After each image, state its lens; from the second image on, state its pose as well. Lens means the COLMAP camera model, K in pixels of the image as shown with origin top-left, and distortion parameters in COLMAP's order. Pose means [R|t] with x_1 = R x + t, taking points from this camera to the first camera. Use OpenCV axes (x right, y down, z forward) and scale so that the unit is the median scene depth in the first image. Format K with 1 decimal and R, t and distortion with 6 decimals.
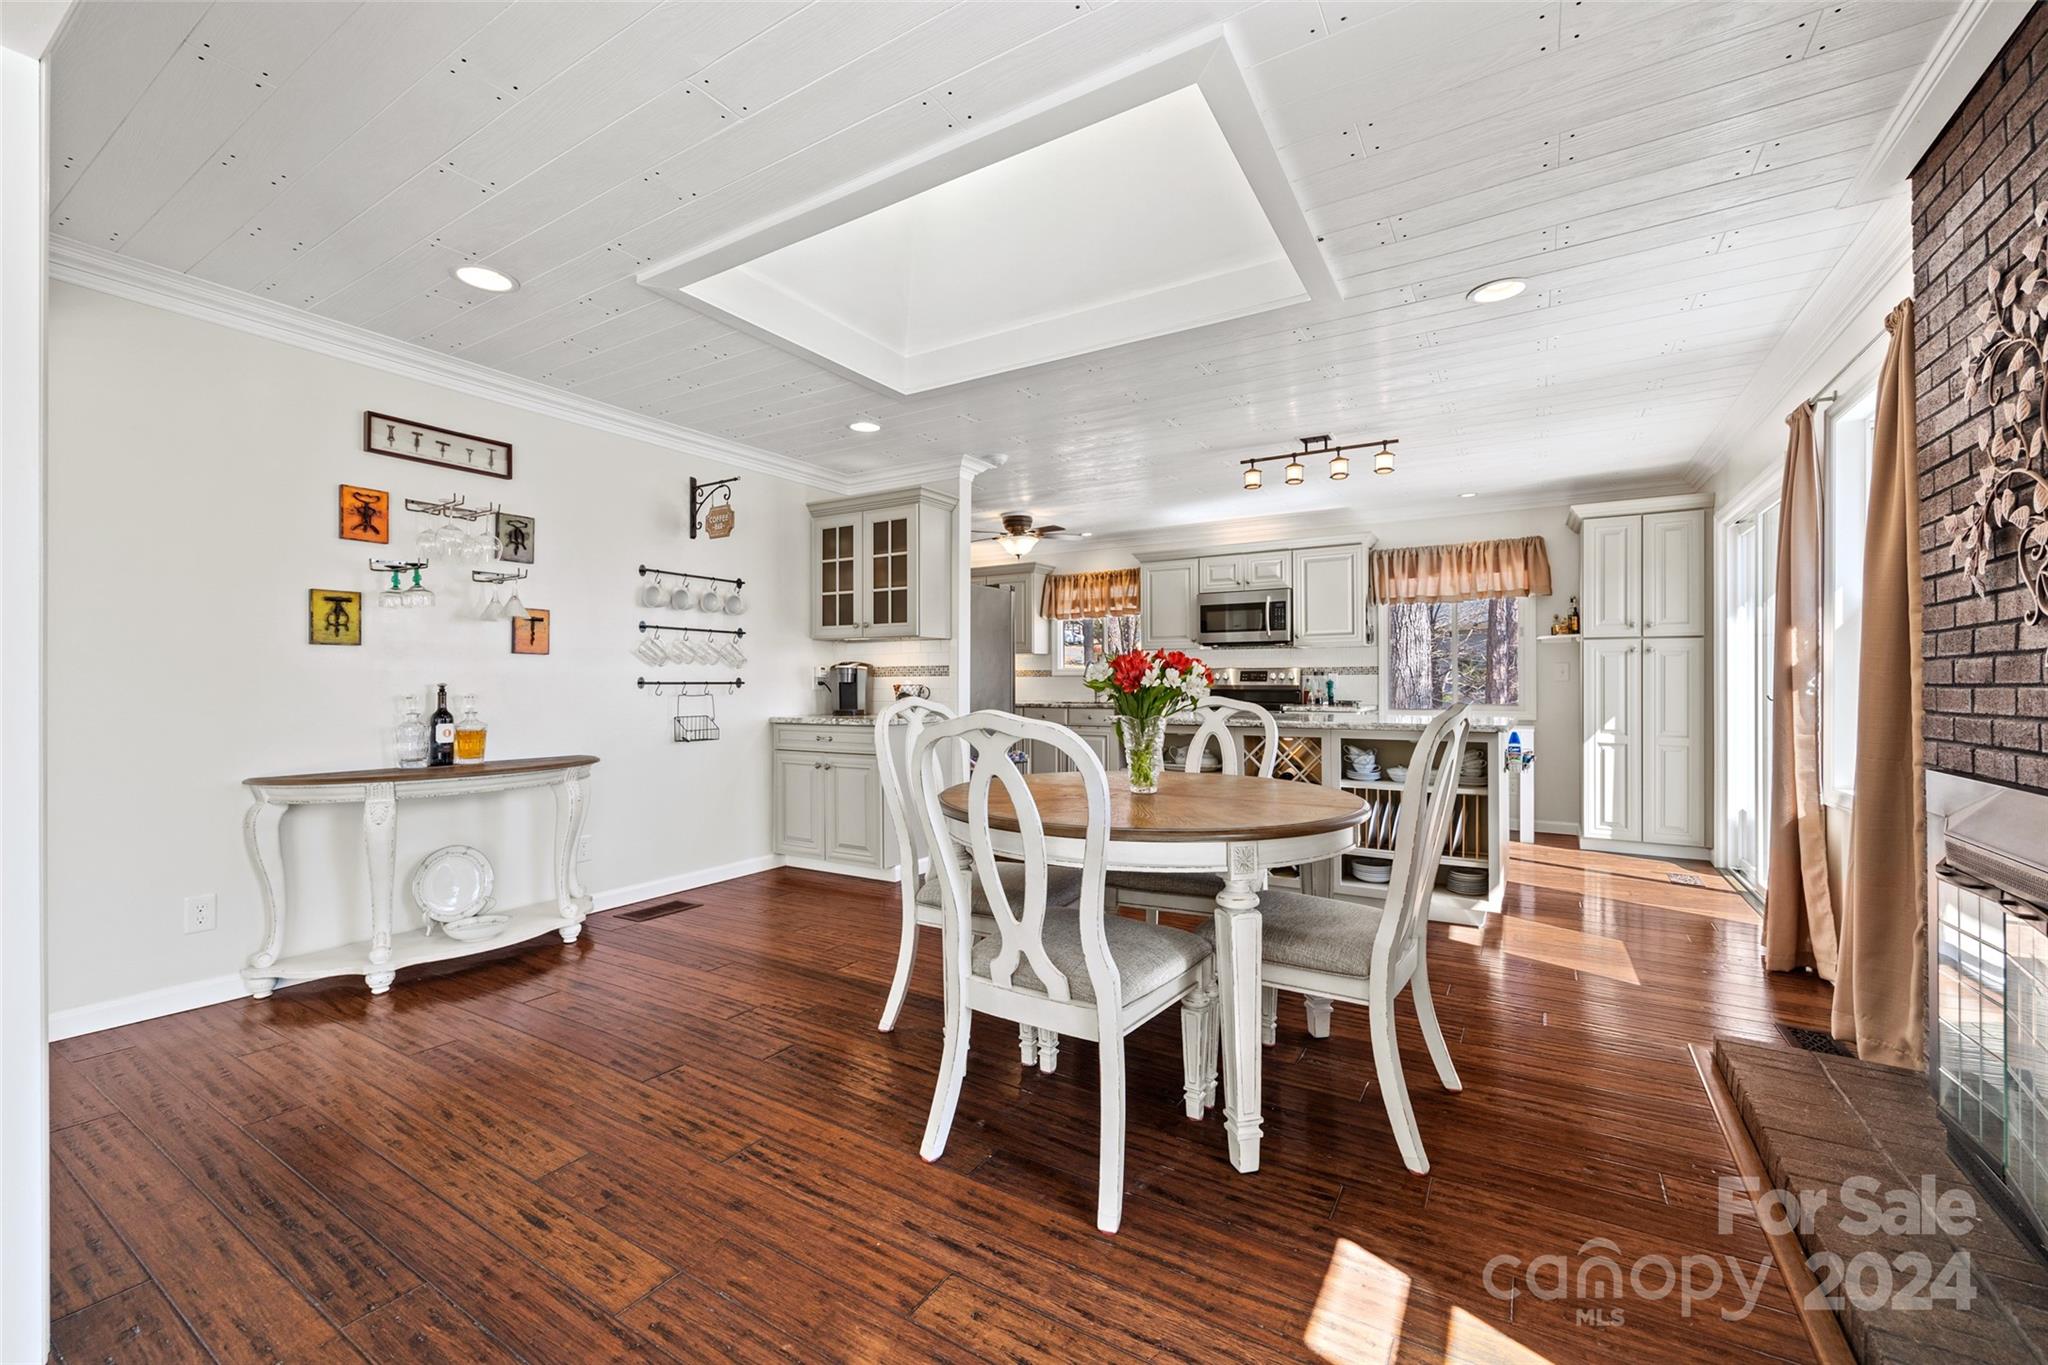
lens RADIAL K [[827.8, 0, 1030.0], [0, 827.8, 680.2], [0, 0, 1]] dist [0.002793, 0.000436]
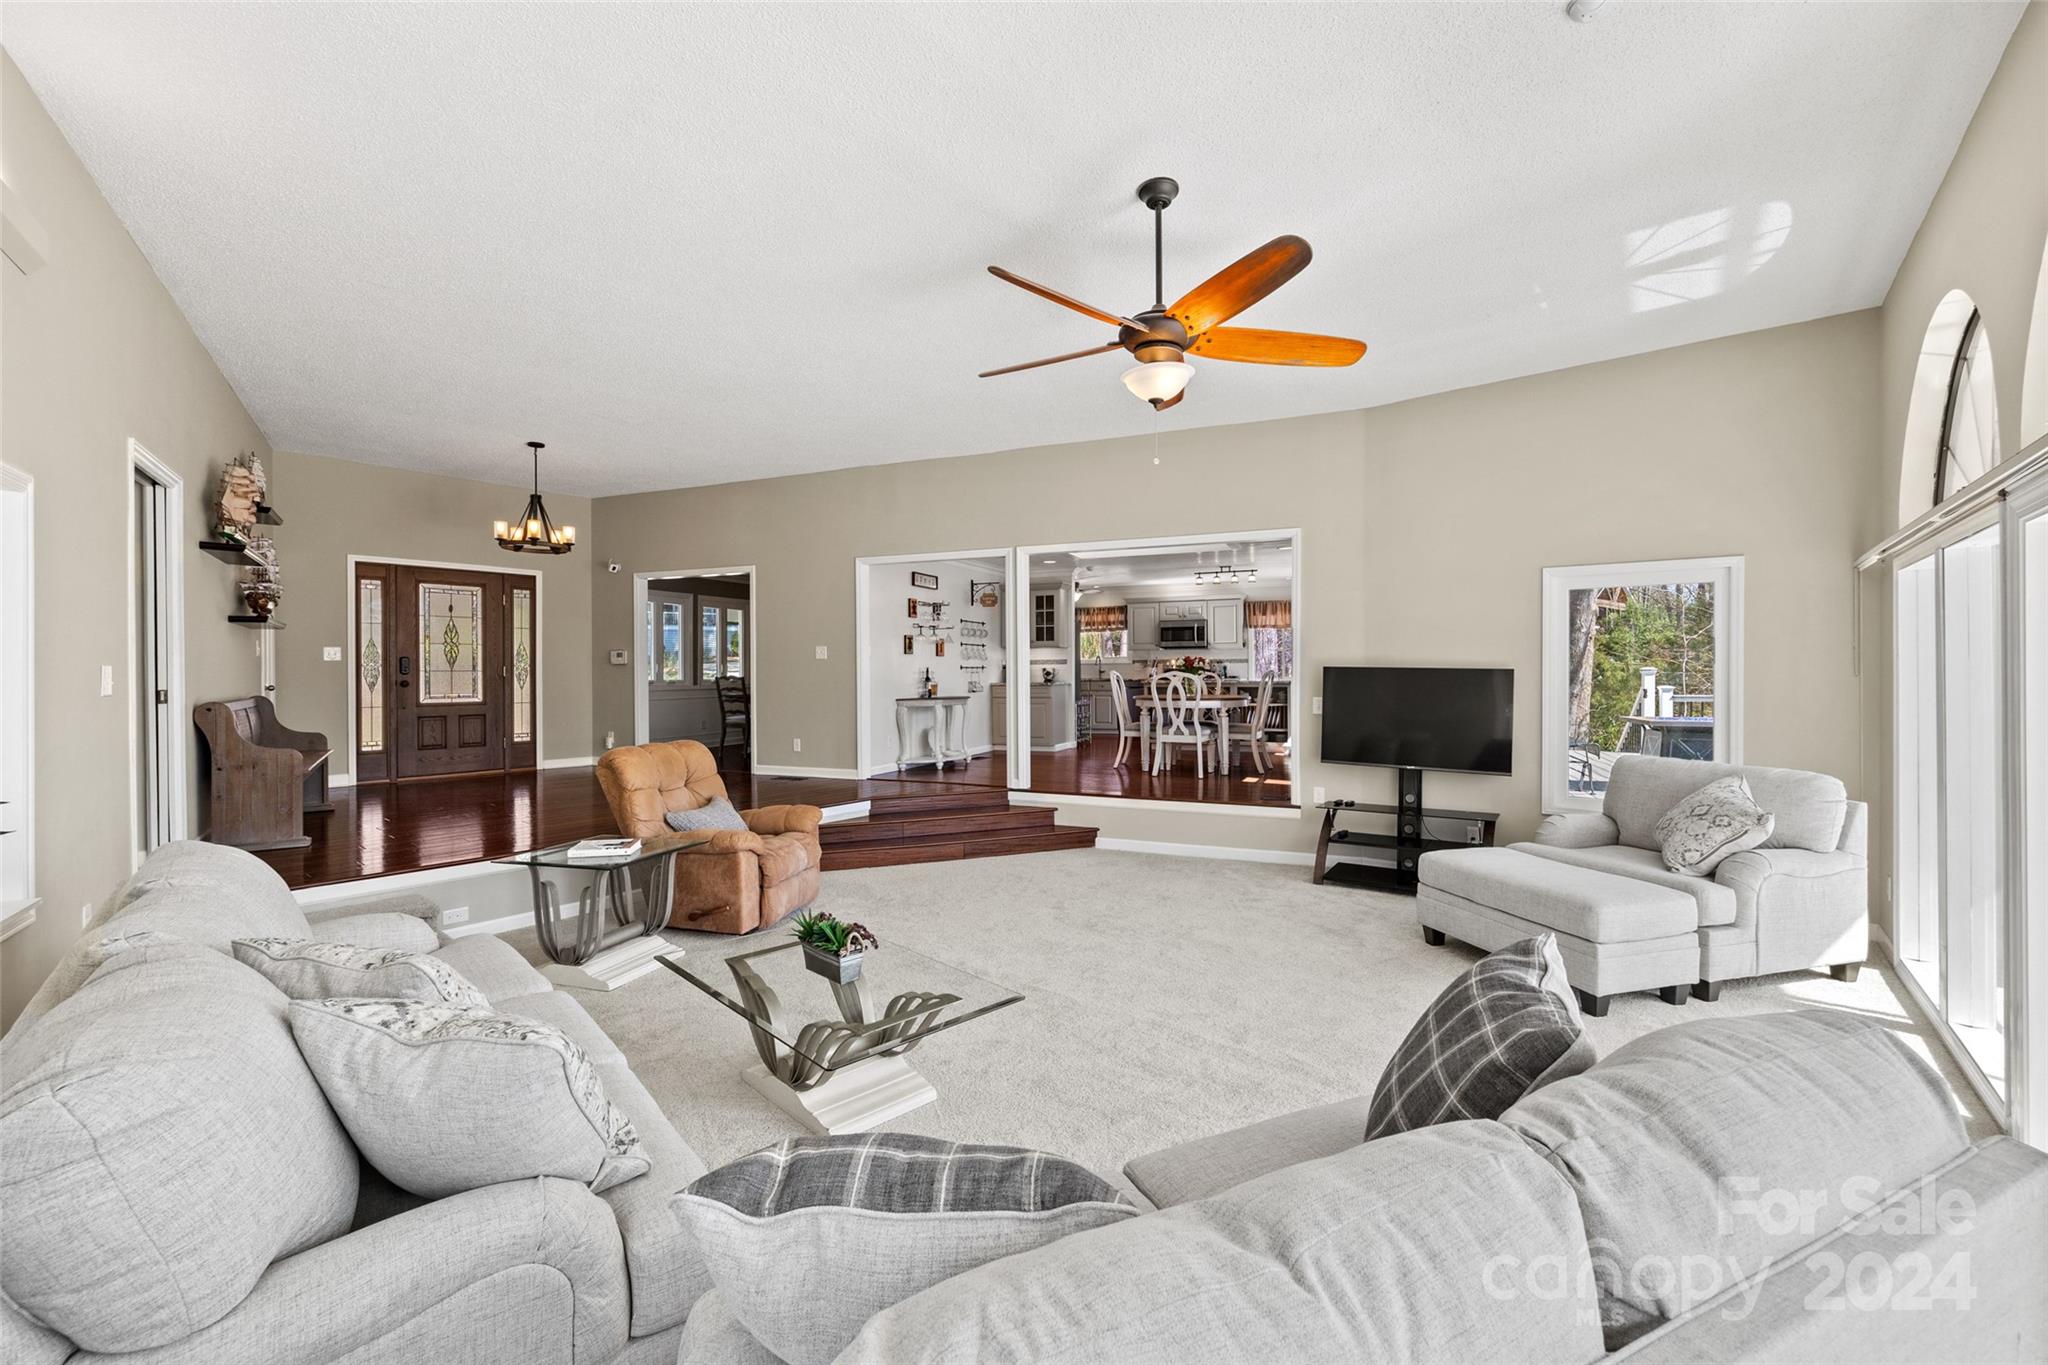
lens RADIAL K [[827.8, 0, 1020.5], [0, 827.8, 676.4], [0, 0, 1]] dist [0.002793, 0.000436]
pose [[0.990344, -0.002508, 0.138607, -0.725157], [0.000707, 0.999915, 0.013040, -0.001762], [-0.138628, -0.012816, 0.990262, -1.632058]]
